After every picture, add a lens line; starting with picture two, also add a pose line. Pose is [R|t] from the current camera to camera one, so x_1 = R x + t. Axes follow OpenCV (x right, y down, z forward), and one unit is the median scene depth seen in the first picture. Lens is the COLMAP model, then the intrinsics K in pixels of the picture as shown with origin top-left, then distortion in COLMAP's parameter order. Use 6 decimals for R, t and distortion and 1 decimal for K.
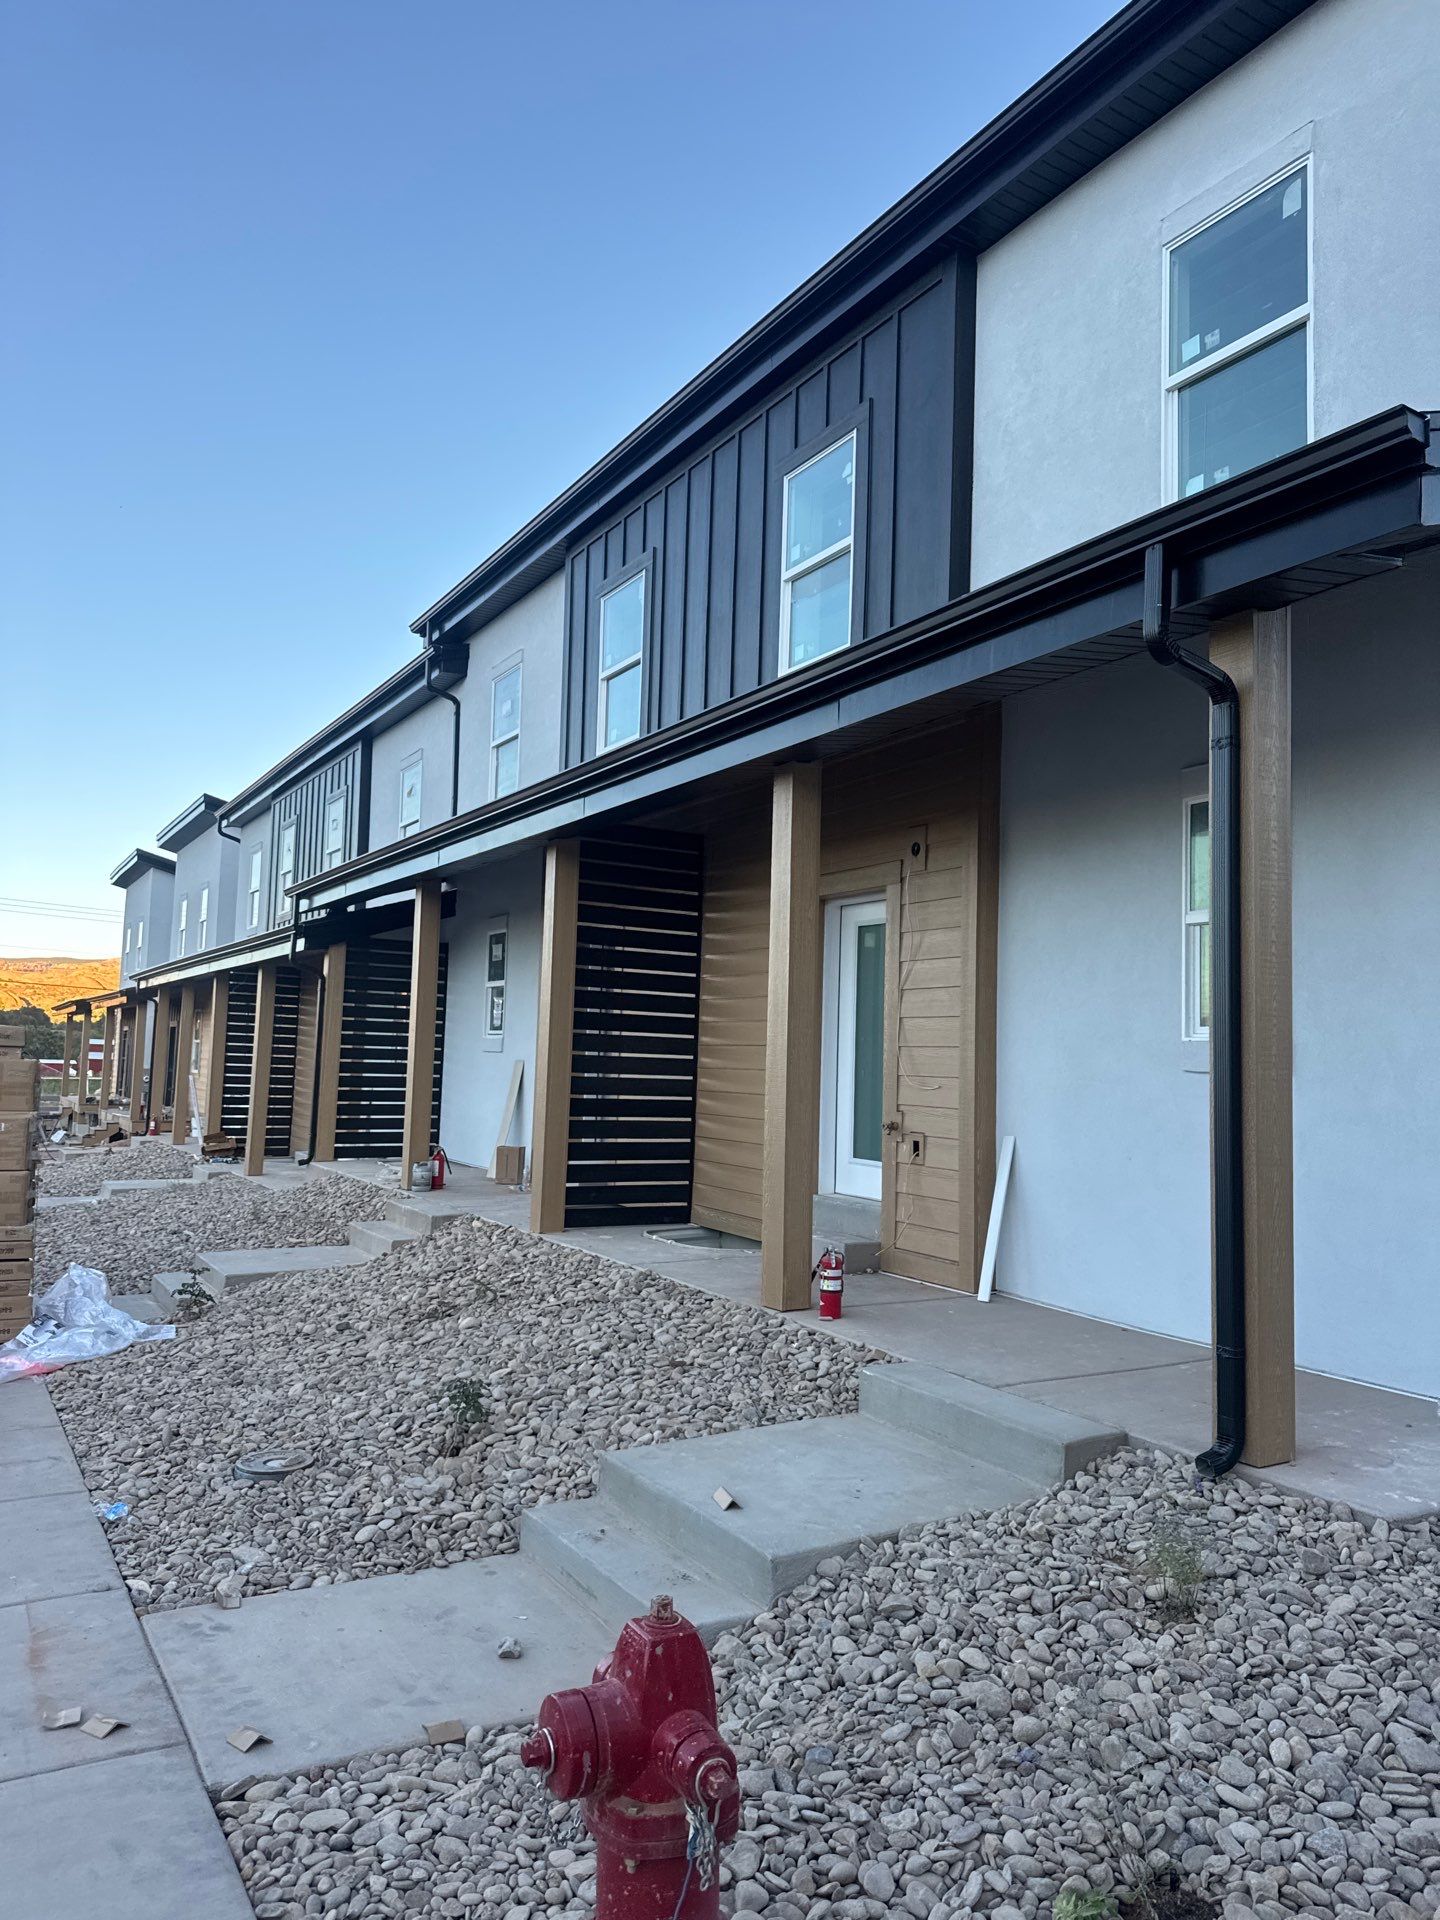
lens RADIAL K [[1383.0, 0, 728.7], [0, 1383.0, 946.5], [0, 0, 1]] dist [0.034204, -0.043460]
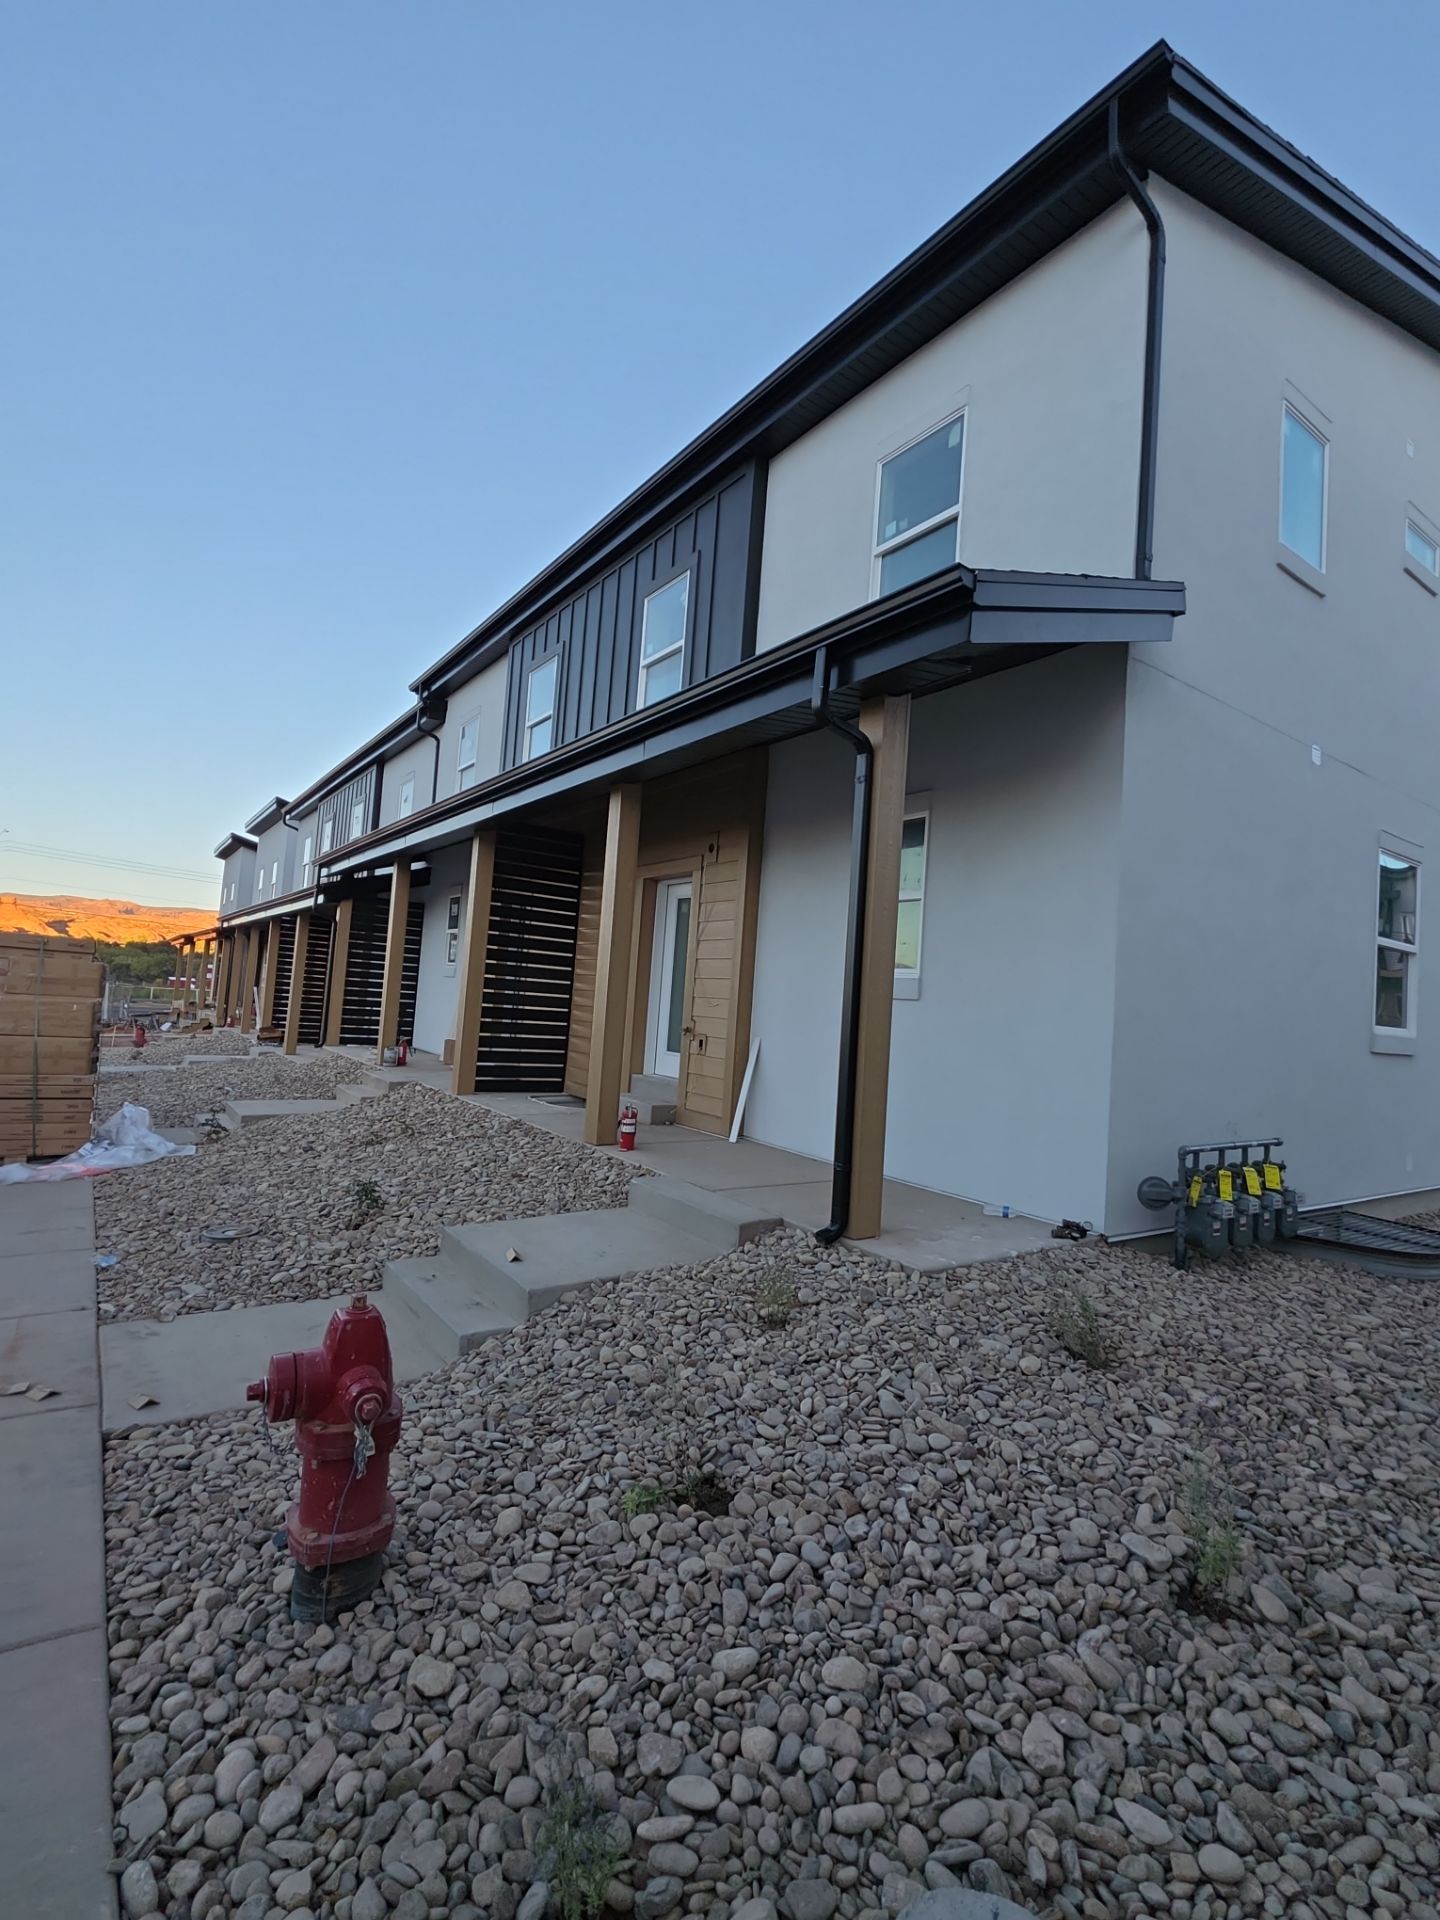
lens RADIAL K [[912.8, 0, 728.9], [0, 912.8, 951.7], [0, 0, 1]] dist [0.000850, 0.000140]
pose [[0.995135, 0.044424, 0.087934, 0.075004], [-0.047045, 0.998501, 0.027970, 0.014406], [-0.086559, -0.031971, 0.995734, -0.004595]]
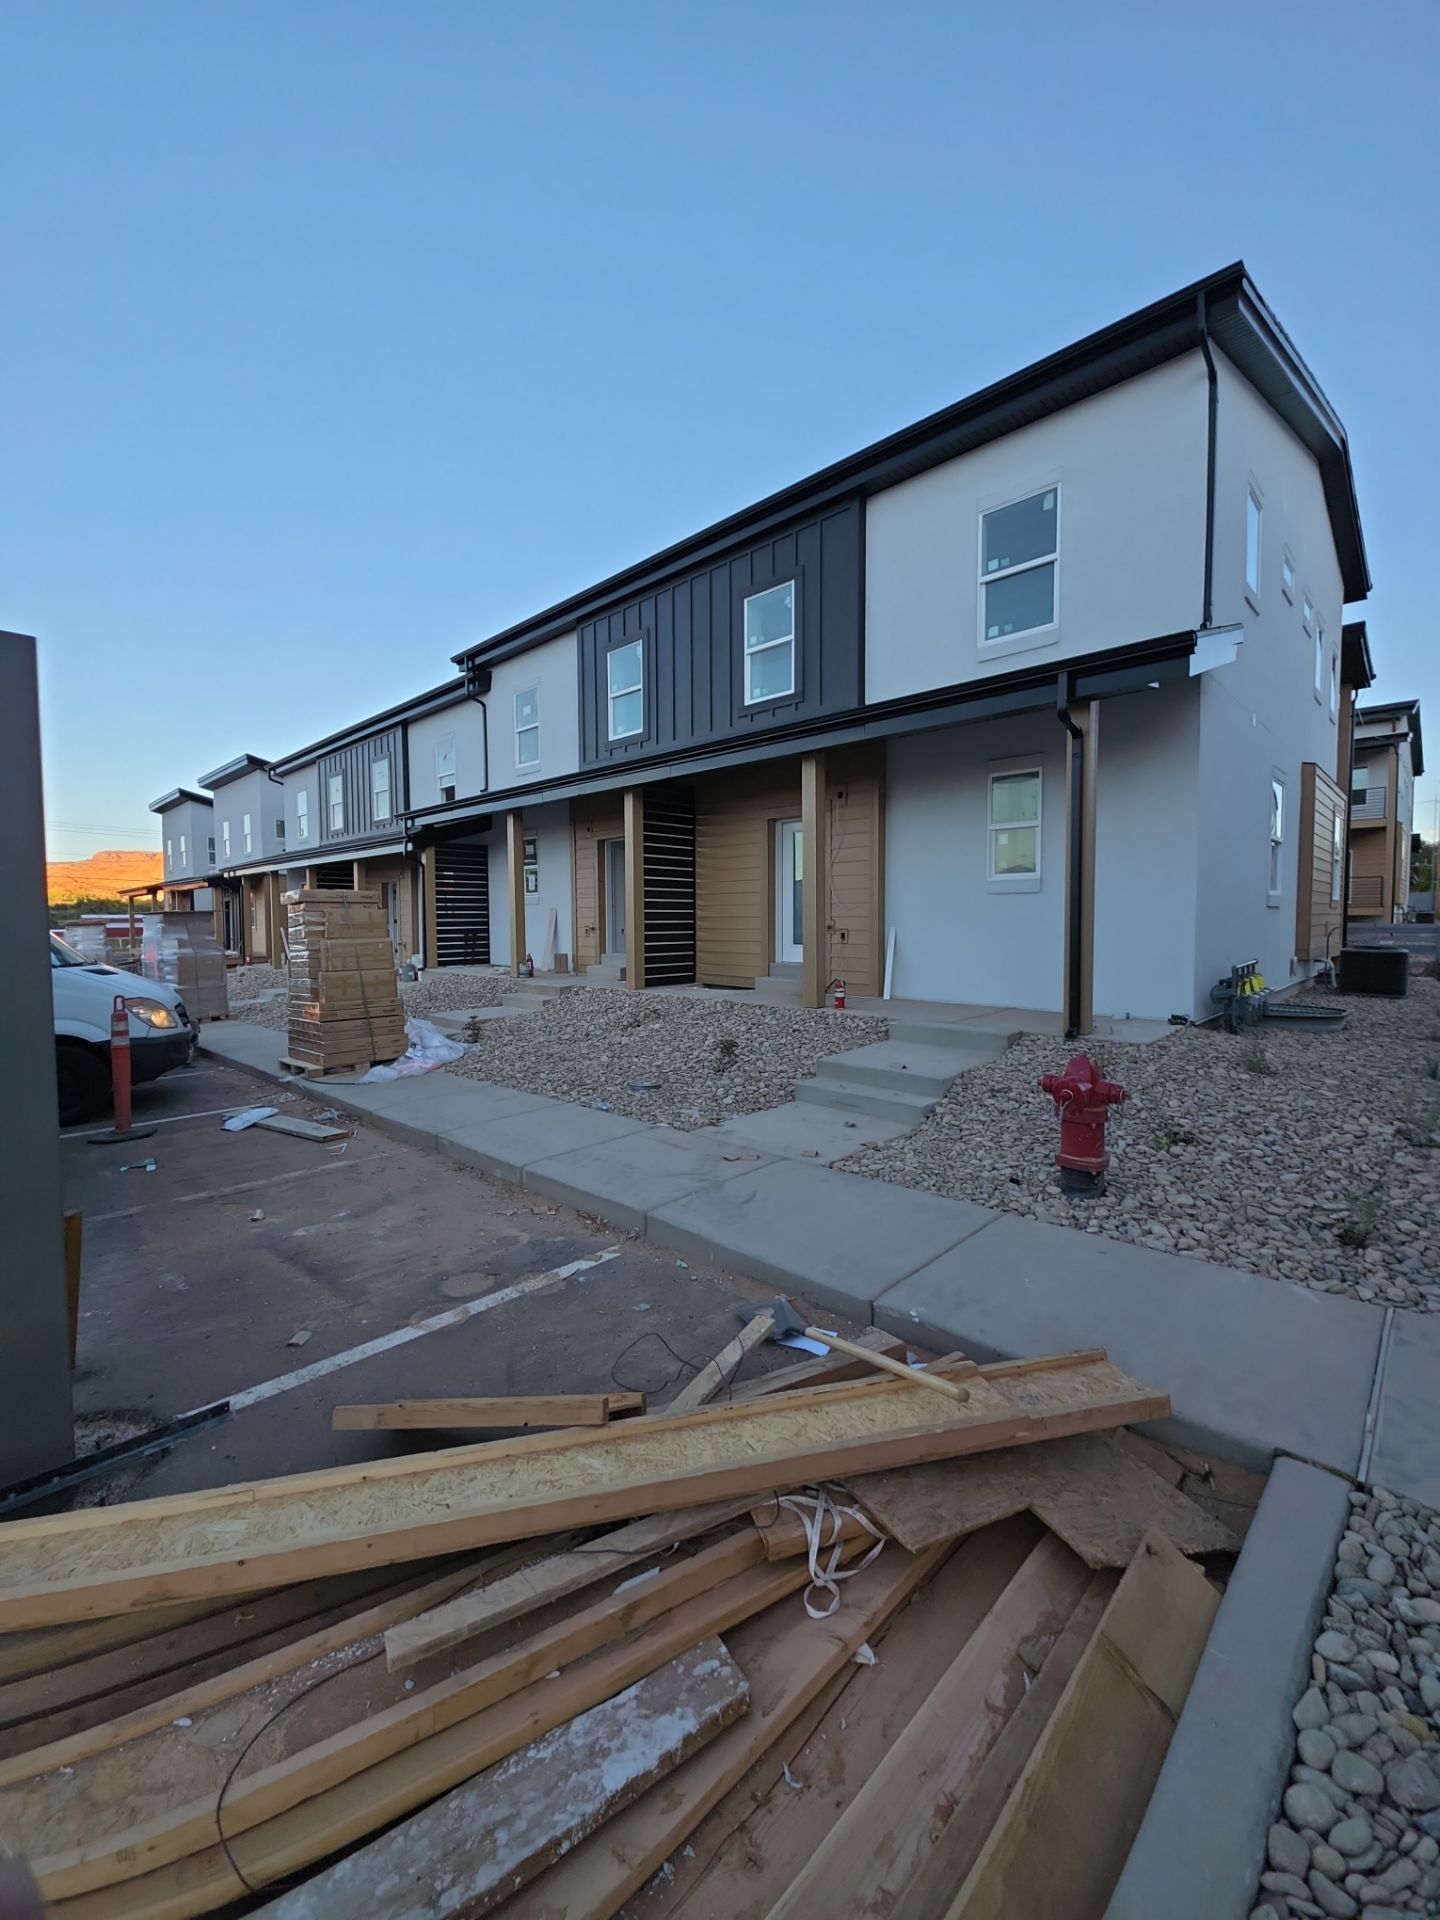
lens RADIAL K [[776.6, 0, 731.8], [0, 776.6, 952.3], [0, 0, 1]] dist [0.002800, -0.000562]
pose [[0.960002, -0.047462, 0.275939, -0.375488], [0.010494, 0.990934, 0.133936, 0.006894], [-0.279795, -0.125683, 0.951798, -0.113579]]
